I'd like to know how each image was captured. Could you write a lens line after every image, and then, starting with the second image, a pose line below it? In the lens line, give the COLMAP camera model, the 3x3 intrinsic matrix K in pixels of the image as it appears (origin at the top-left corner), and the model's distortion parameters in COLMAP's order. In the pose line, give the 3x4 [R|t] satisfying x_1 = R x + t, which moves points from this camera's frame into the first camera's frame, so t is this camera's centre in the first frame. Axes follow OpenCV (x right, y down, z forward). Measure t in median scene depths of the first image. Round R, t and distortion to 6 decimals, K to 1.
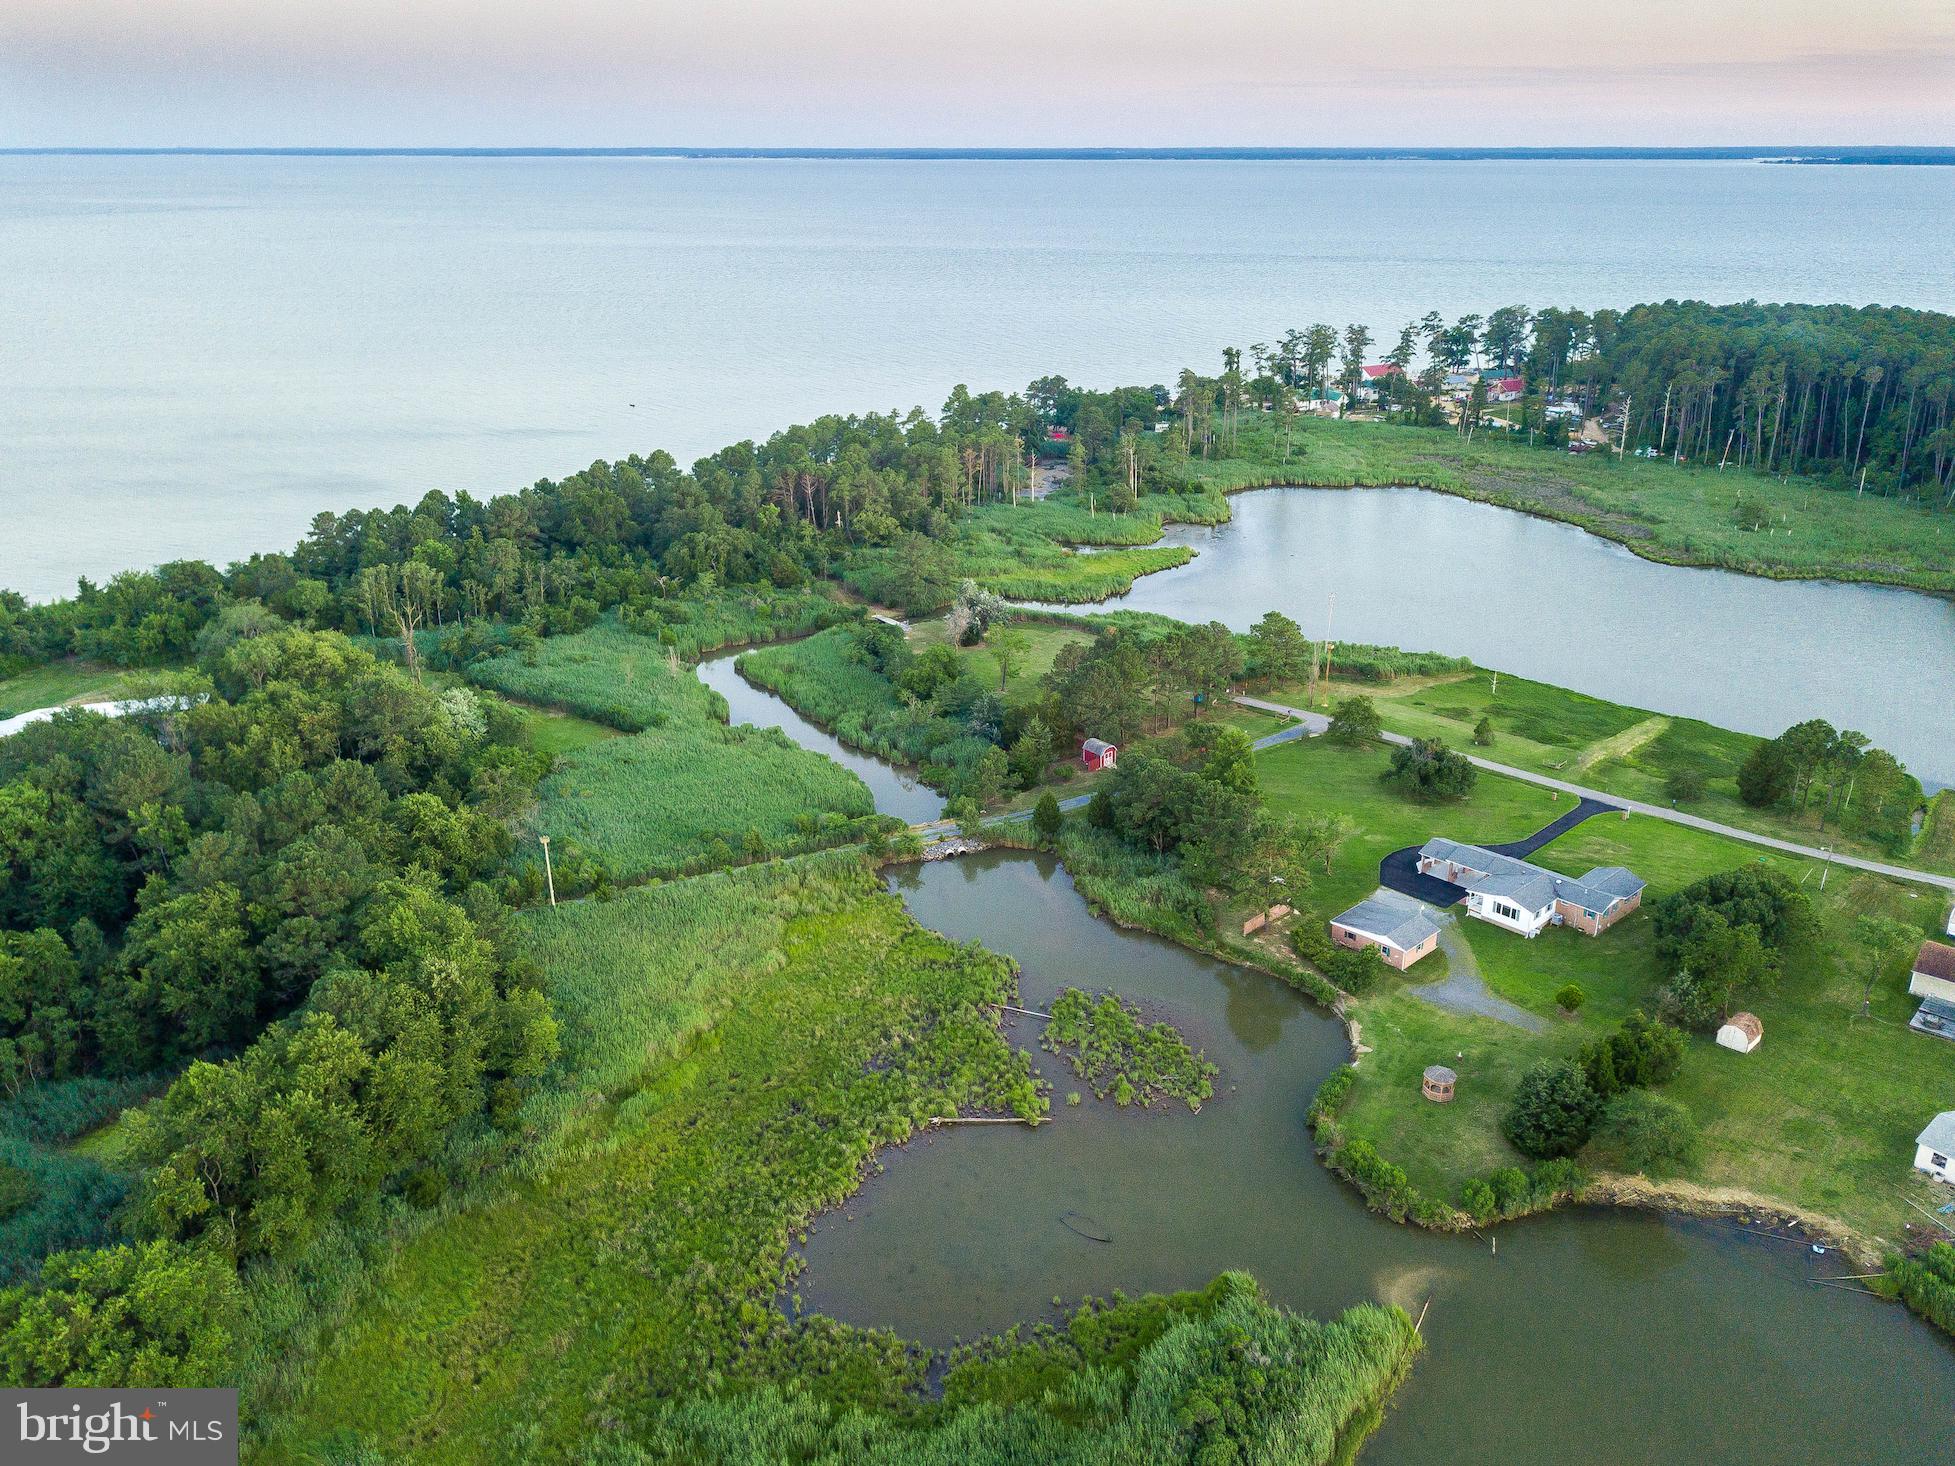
lens RADIAL K [[1535.6, 0, 921.8], [0, 1535.6, 737.3], [0, 0, 1]] dist [-0.005114, -0.008133]
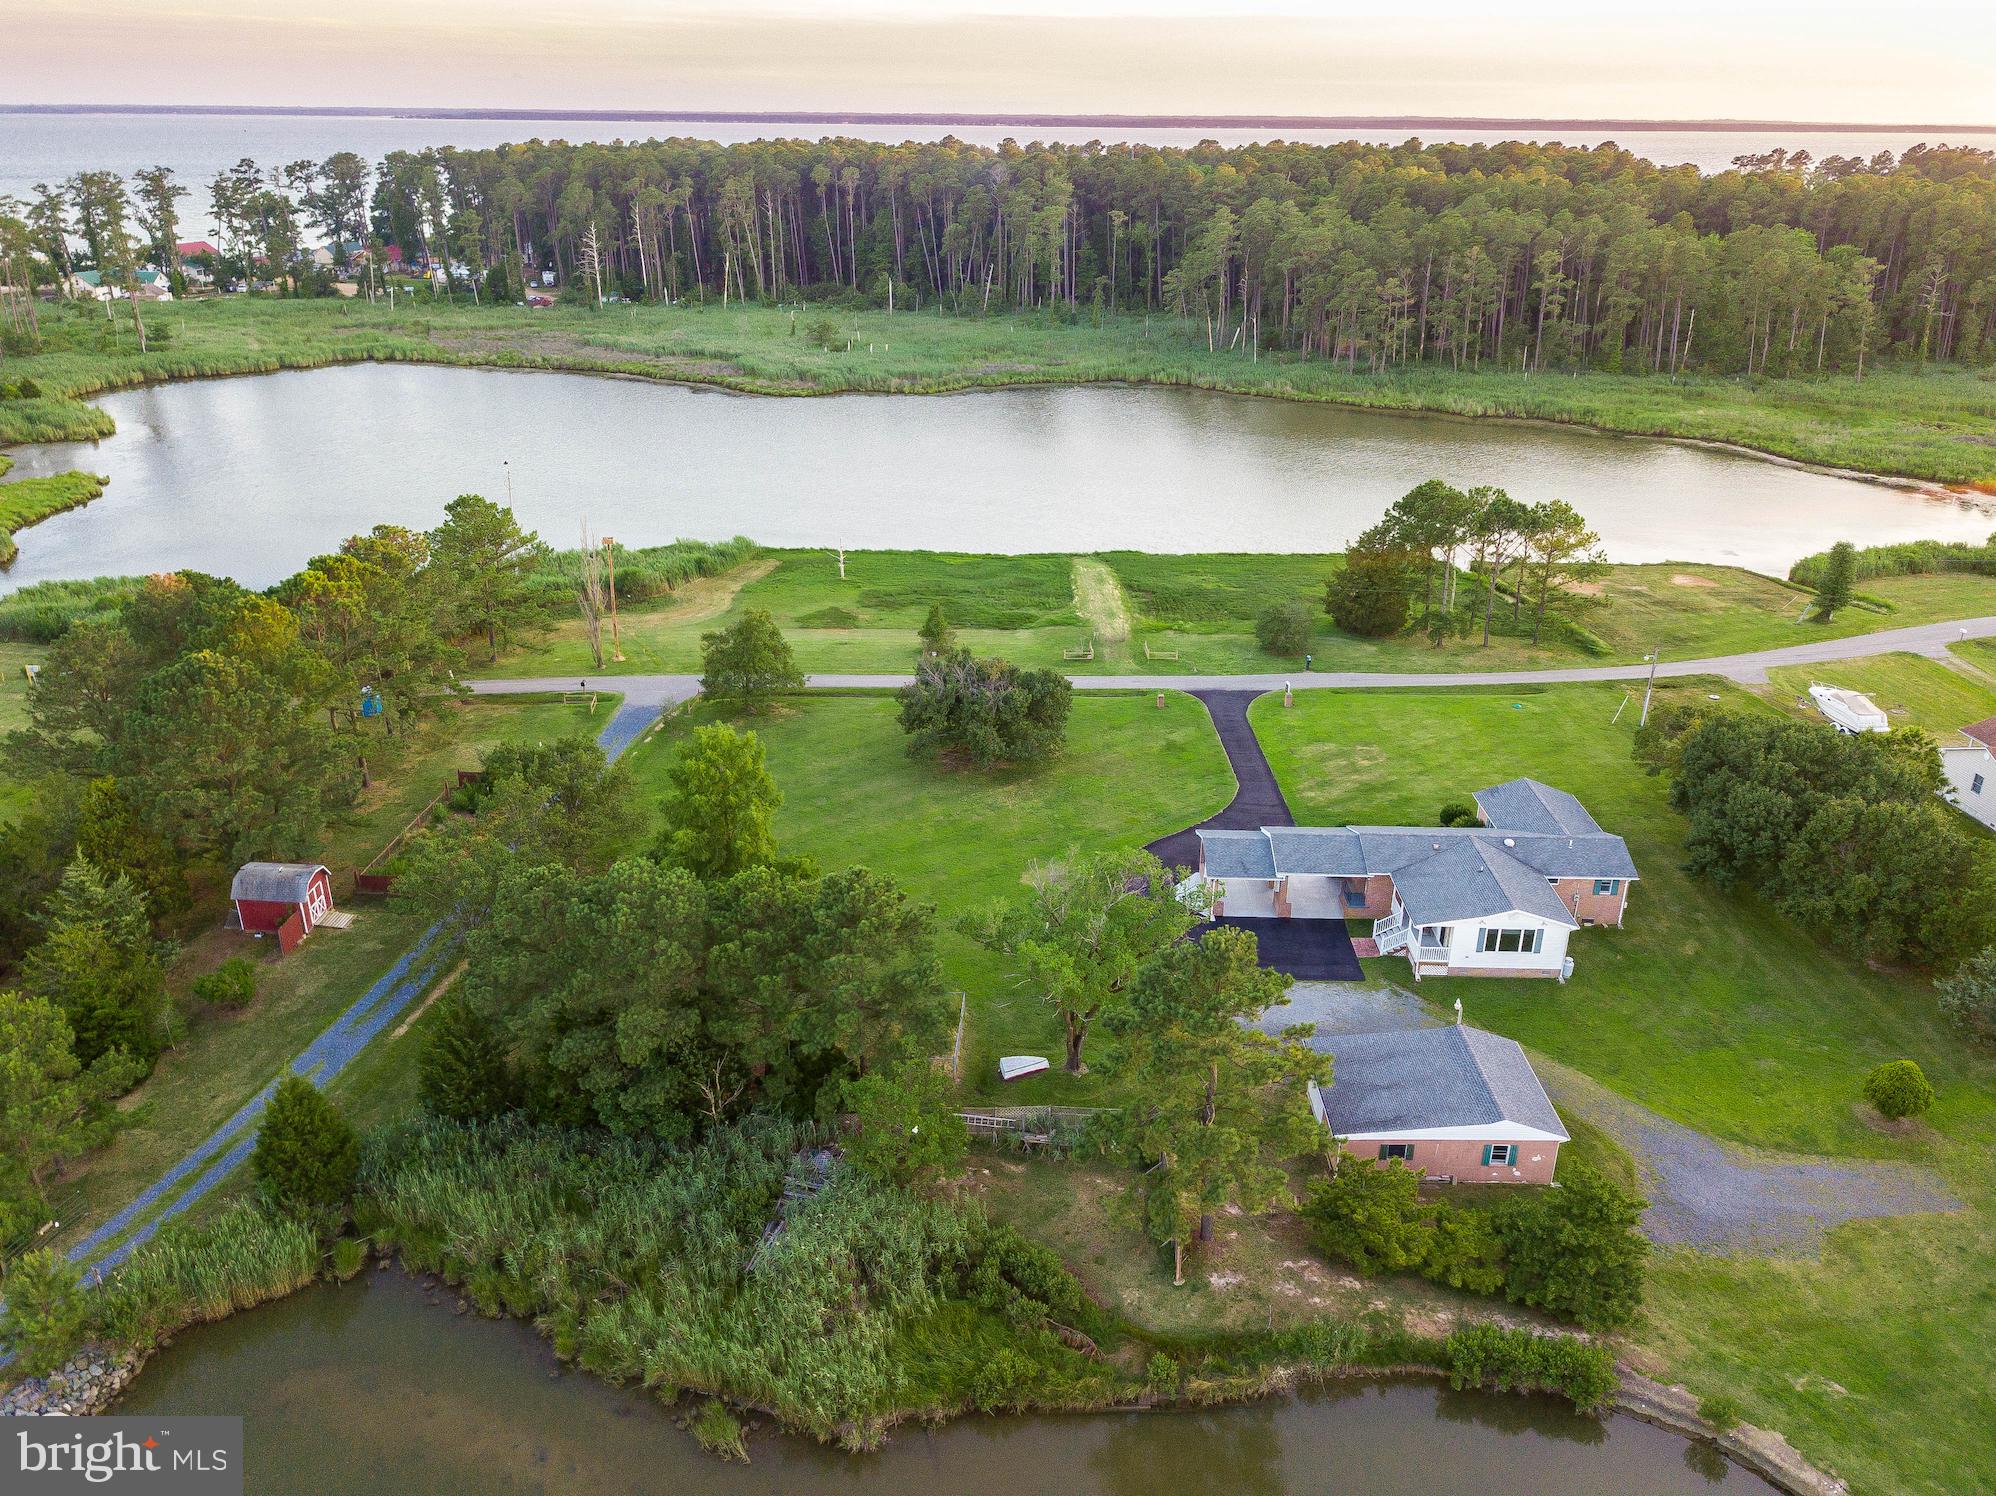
lens RADIAL K [[1565.0, 0, 988.9], [0, 1565.0, 739.4], [0, 0, 1]] dist [0.008136, -0.008434]
pose [[0.680285, -0.259436, 0.685496, -0.012550], [0.249991, 0.961307, 0.115730, -0.020215], [-0.688997, 0.092638, 0.718820, 0.453719]]
